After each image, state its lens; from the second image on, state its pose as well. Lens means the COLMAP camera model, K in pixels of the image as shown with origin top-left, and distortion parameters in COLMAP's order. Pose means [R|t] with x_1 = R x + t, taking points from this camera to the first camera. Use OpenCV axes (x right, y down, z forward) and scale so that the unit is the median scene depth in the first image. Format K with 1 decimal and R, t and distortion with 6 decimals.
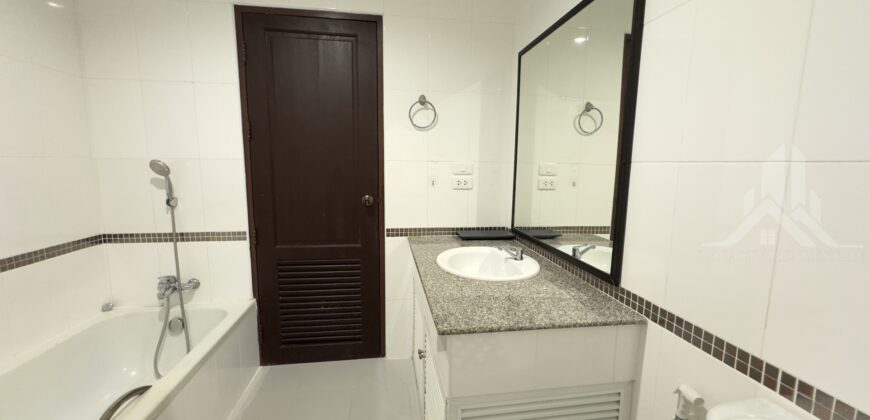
lens RADIAL K [[347.9, 0, 435.6], [0, 347.9, 211.1], [0, 0, 1]] dist [-0.001547, 0.000102]
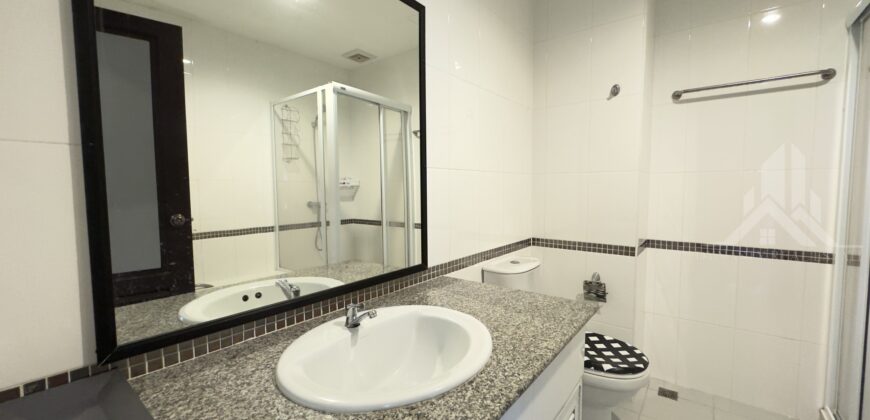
lens RADIAL K [[347.9, 0, 436.8], [0, 347.9, 206.1], [0, 0, 1]] dist [-0.001547, 0.000102]
pose [[-0.690679, -0.044328, 0.721801, -0.359541], [0.090485, 0.984978, 0.147073, -0.170975], [-0.717478, 0.166893, -0.676293, 1.708390]]
